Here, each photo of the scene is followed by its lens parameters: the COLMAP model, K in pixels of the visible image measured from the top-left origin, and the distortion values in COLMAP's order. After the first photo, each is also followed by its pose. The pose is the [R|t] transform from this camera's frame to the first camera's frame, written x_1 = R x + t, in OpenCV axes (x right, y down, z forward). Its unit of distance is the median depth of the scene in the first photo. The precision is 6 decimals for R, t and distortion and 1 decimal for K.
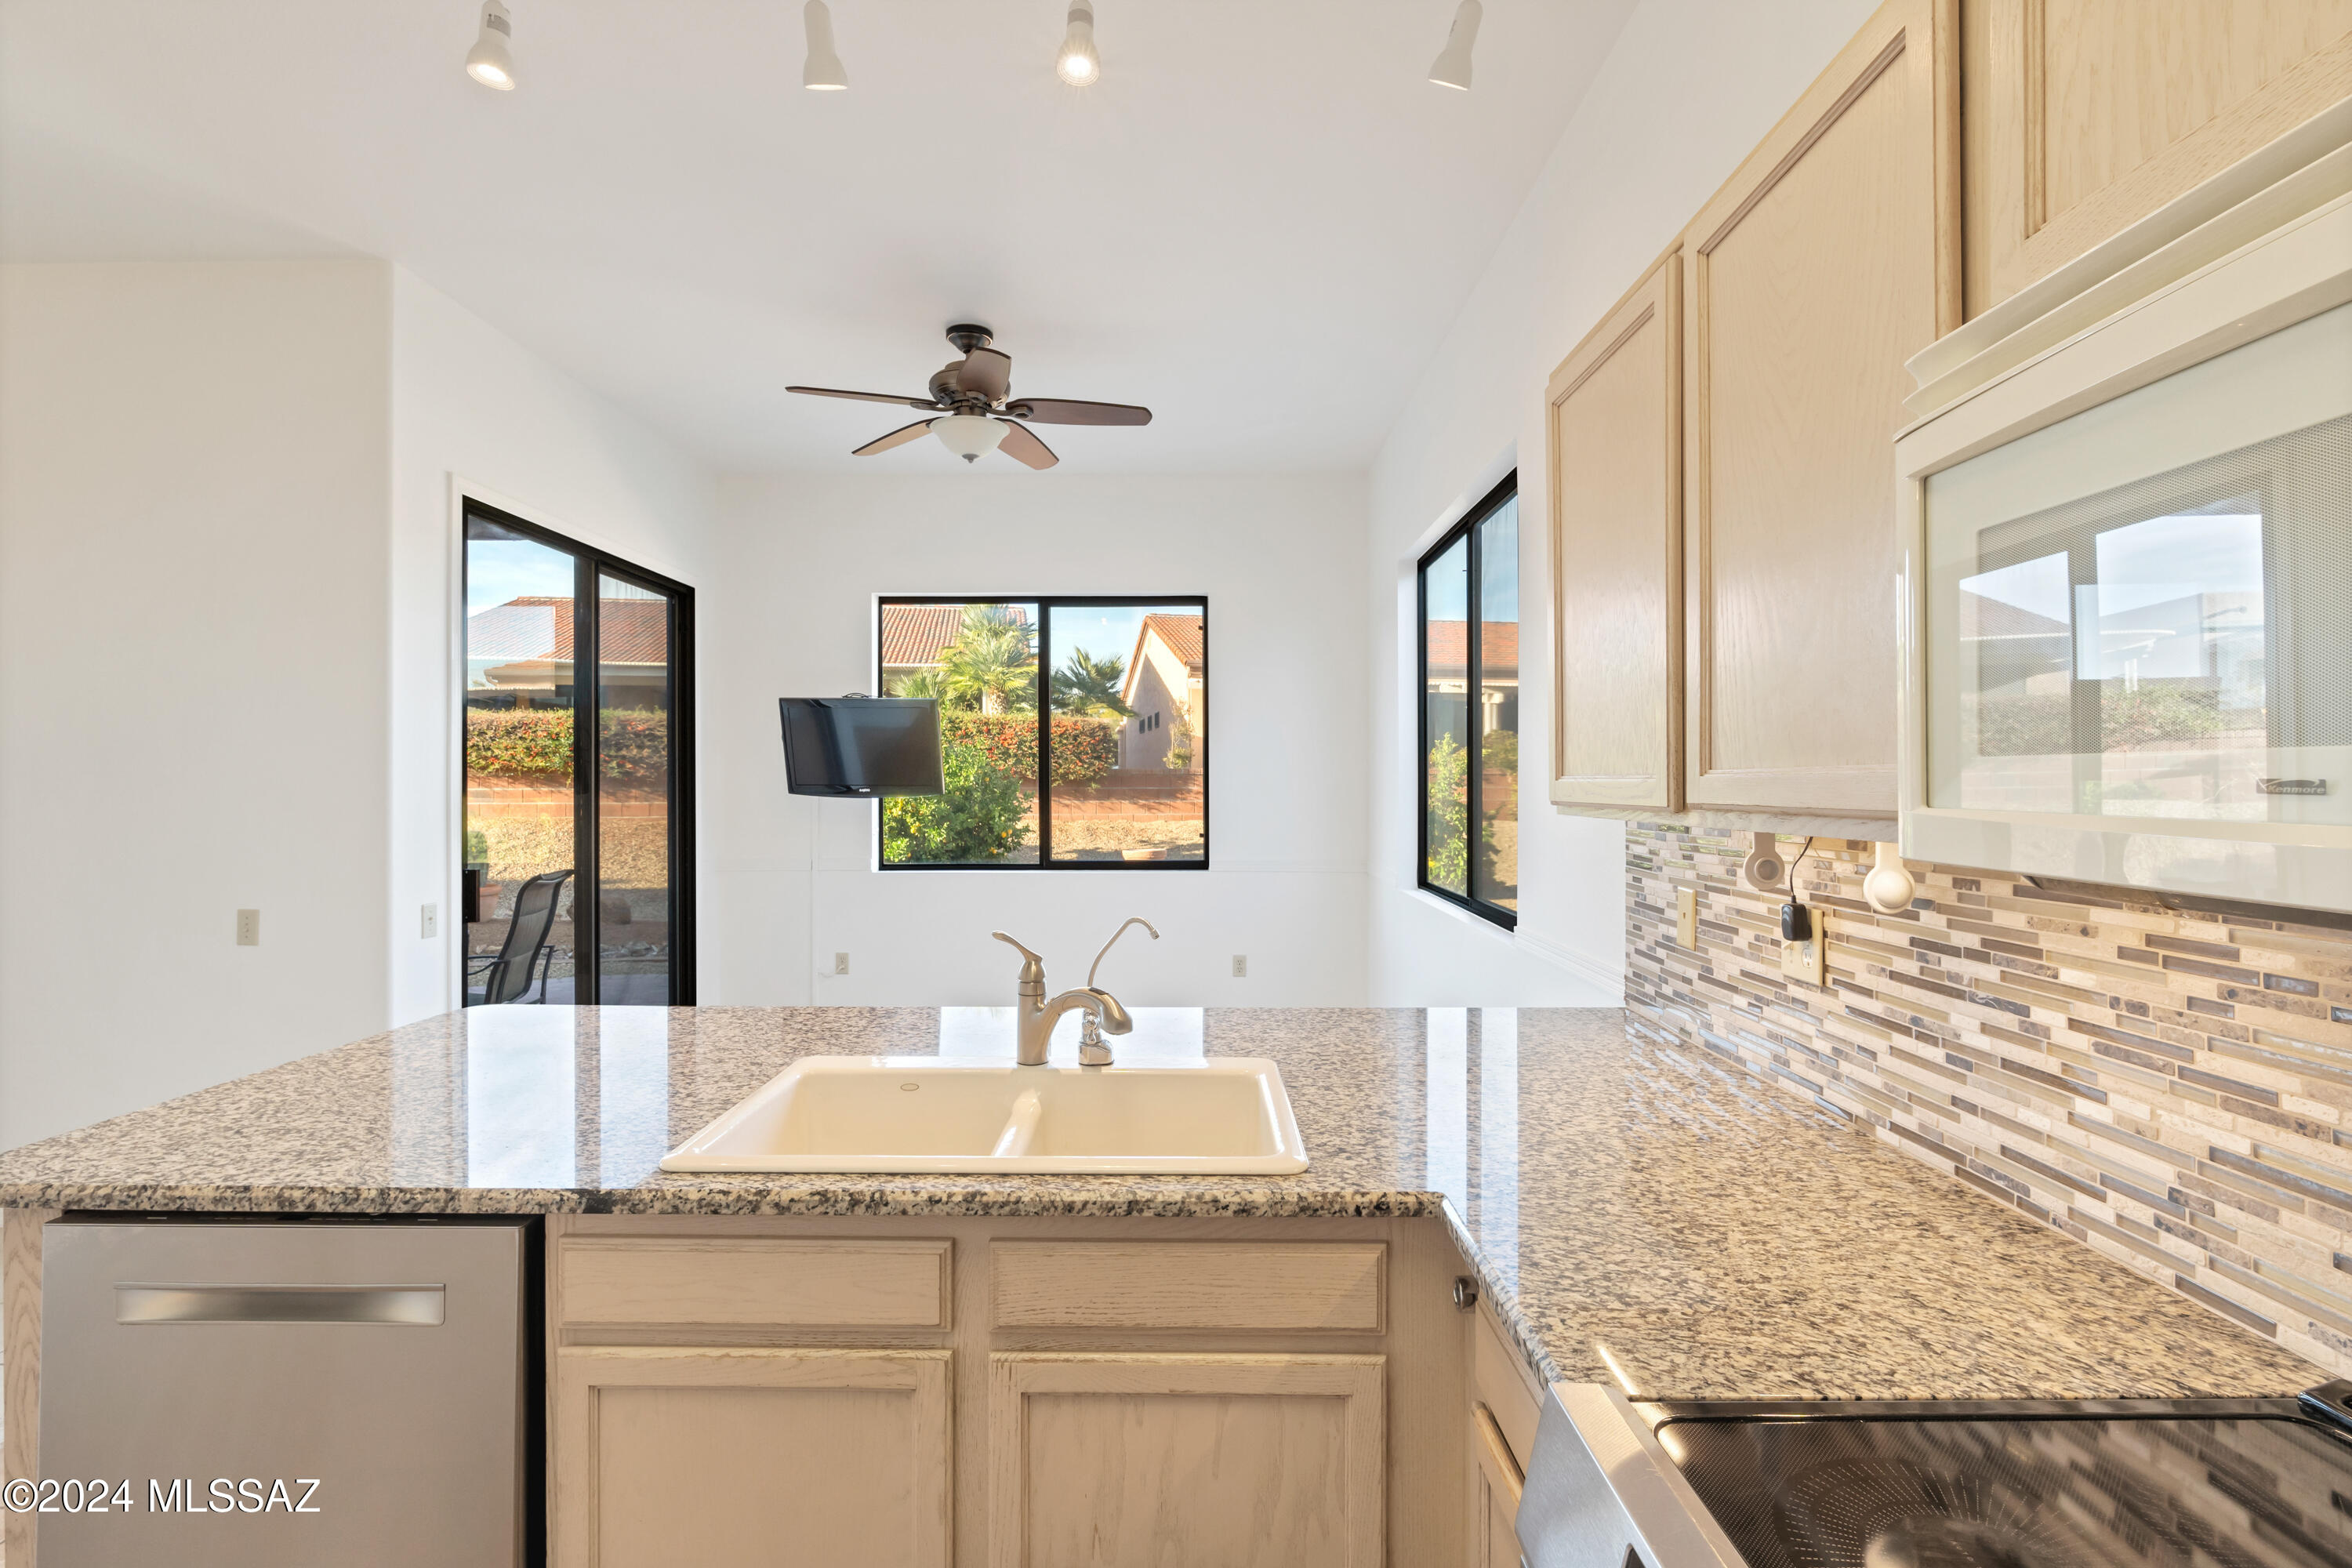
lens RADIAL K [[1136.1, 0, 1183.5], [0, 1136.1, 785.1], [0, 0, 1]] dist [-0.008735, 0.000813]
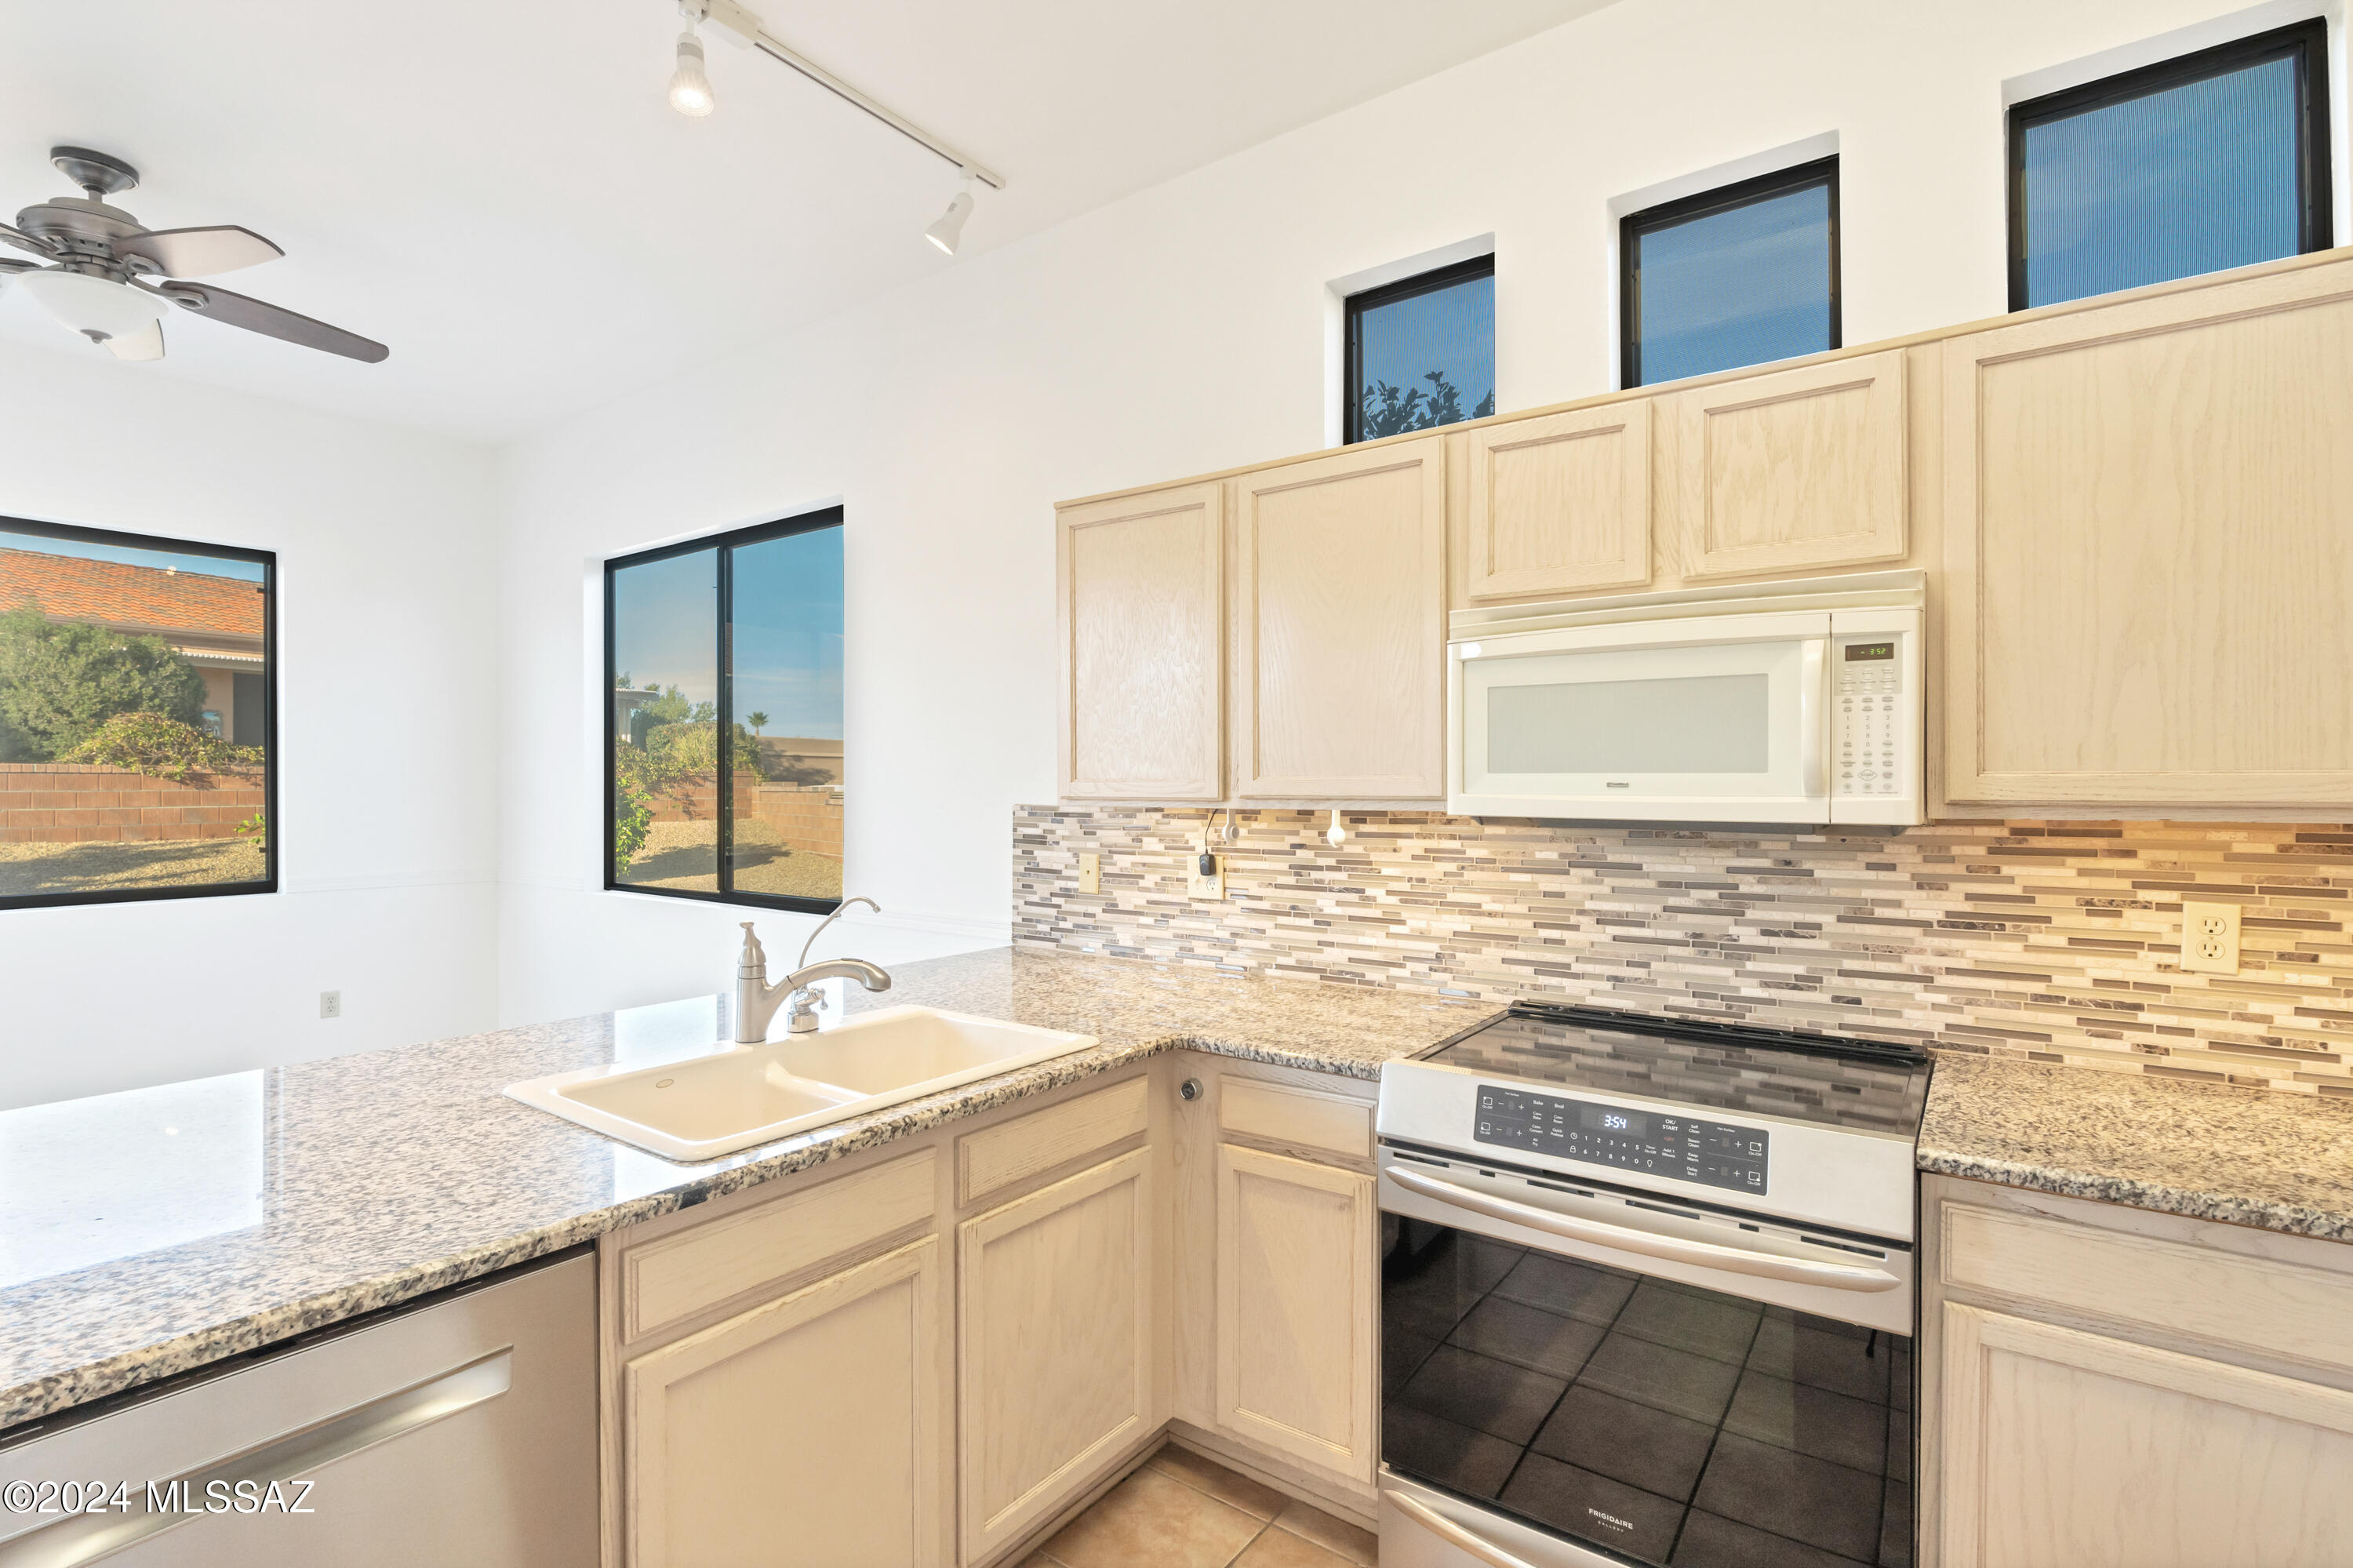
lens RADIAL K [[1100.1, 0, 1218.9], [0, 1100.1, 782.8], [0, 0, 1]] dist [-0.009706, 0.001098]
pose [[0.565075, 0.001053, 0.825039, -1.016196], [0.001913, 0.999995, -0.002587, 0.000564], [-0.825038, 0.003040, 0.565070, 0.045957]]
